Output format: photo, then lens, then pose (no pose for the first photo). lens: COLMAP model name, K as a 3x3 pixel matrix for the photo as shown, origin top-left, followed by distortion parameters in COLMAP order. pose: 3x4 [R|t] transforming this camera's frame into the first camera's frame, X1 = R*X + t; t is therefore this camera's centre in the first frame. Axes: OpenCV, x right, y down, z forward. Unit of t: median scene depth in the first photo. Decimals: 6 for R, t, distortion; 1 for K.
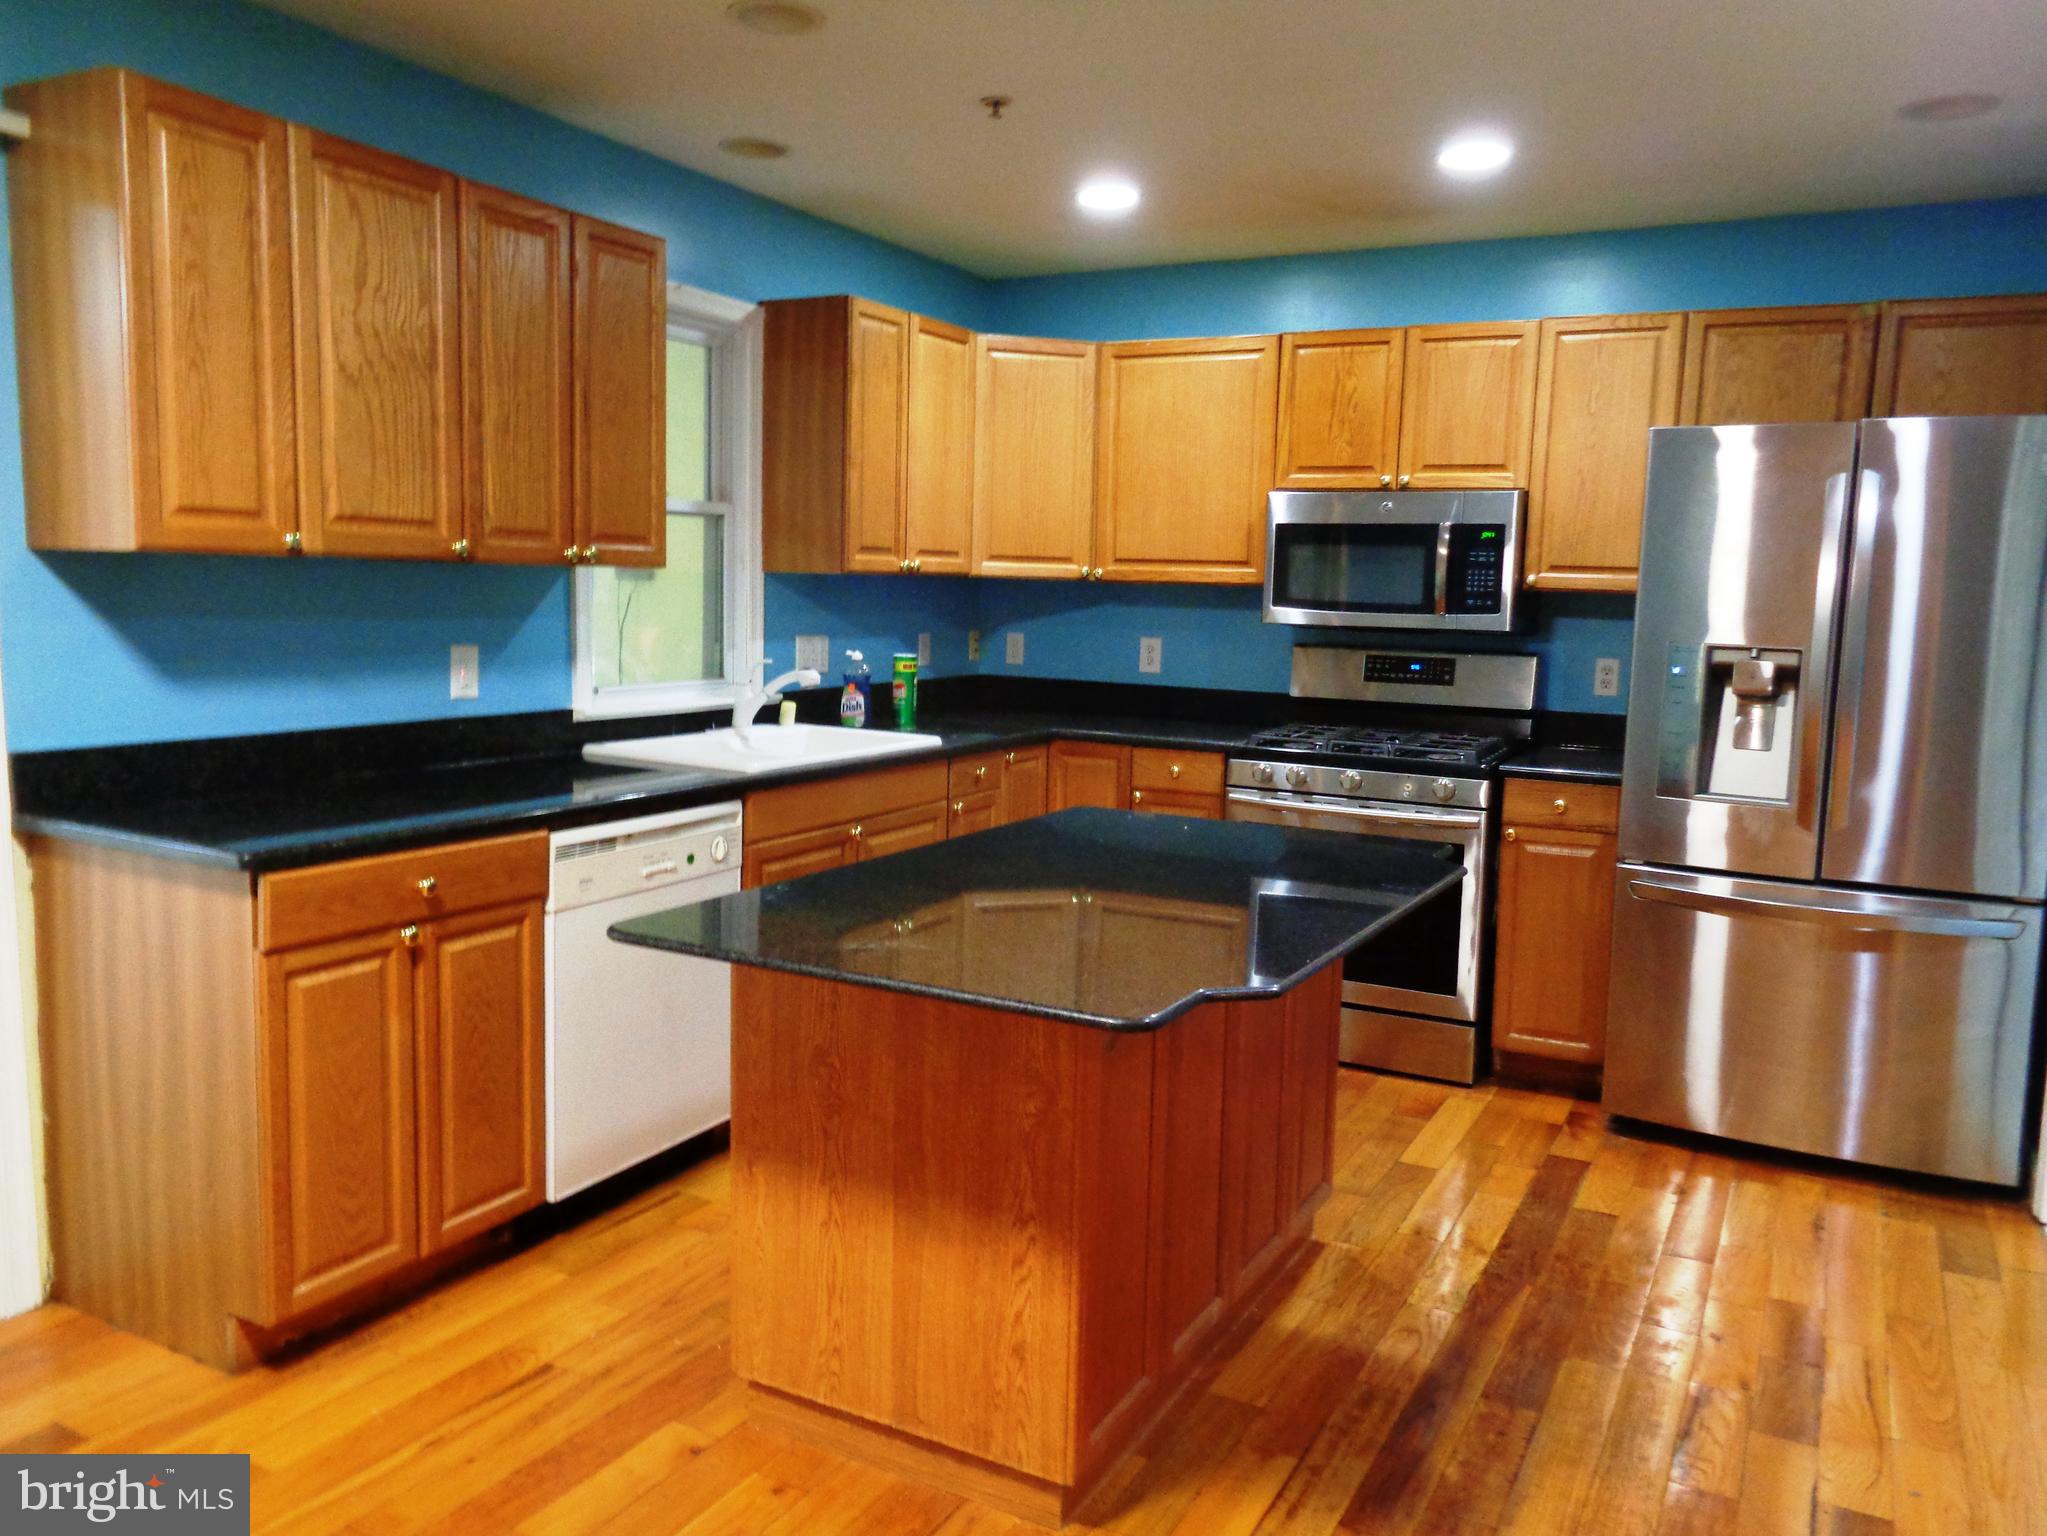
lens RADIAL K [[1520.1, 0, 1023.2], [0, 1520.1, 763.5], [0, 0, 1]] dist [0.012467, 0.008405]
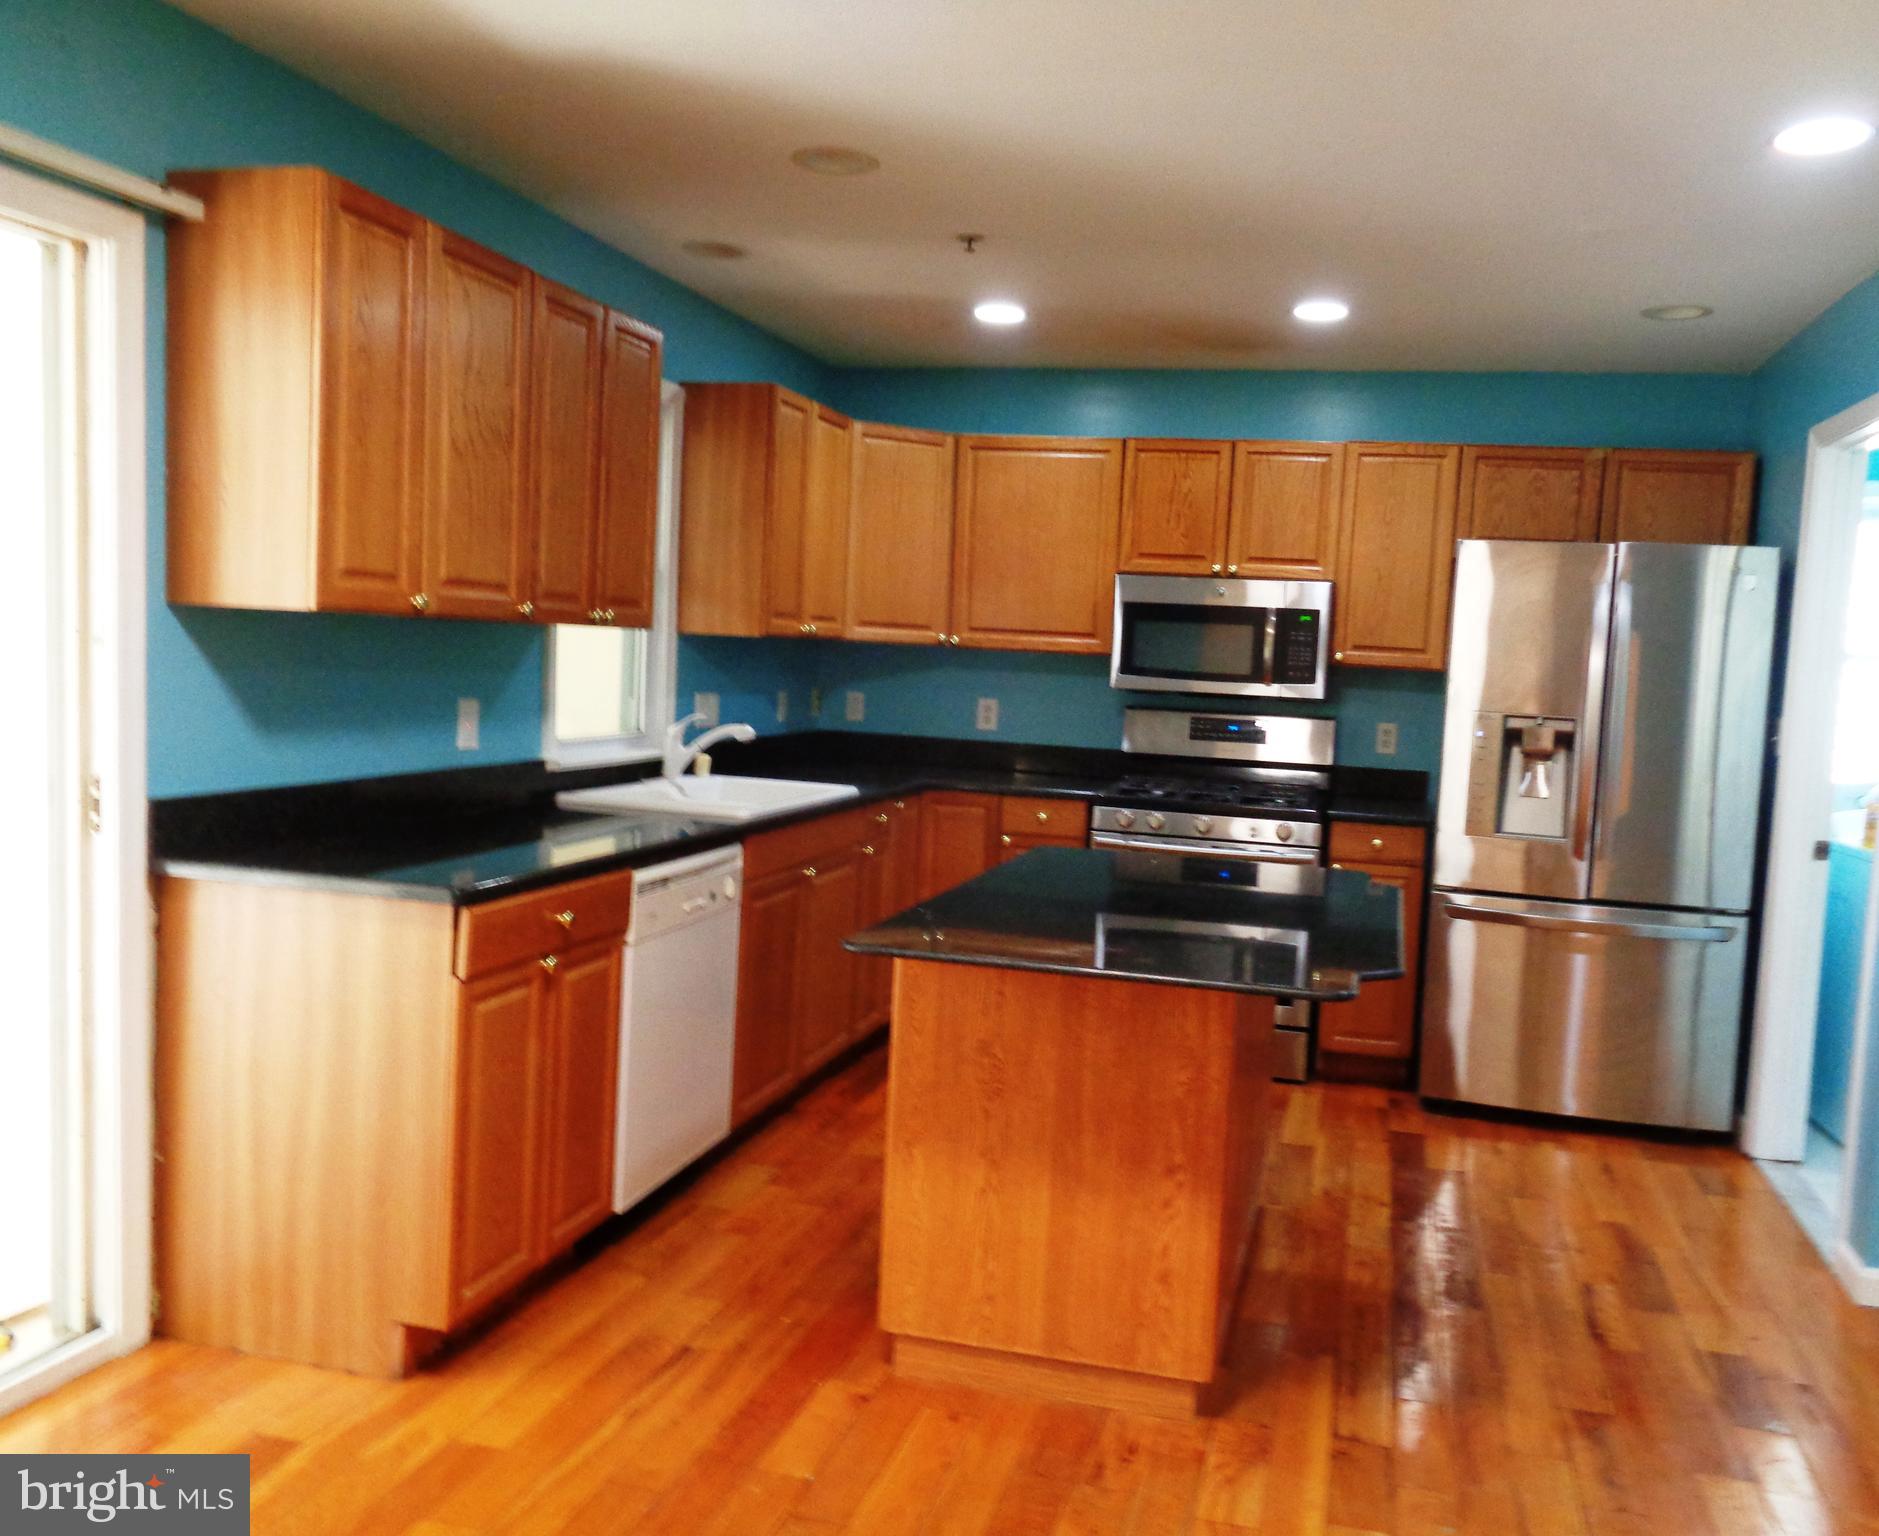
lens RADIAL K [[1580.3, 0, 939.9], [0, 1580.3, 768.8], [0, 0, 1]] dist [0.030319, -0.003527]
pose [[0.966884, 0.004213, 0.255183, -0.334713], [0.004152, 0.999472, -0.032230, 0.007609], [-0.255184, 0.032222, 0.966355, -0.142663]]
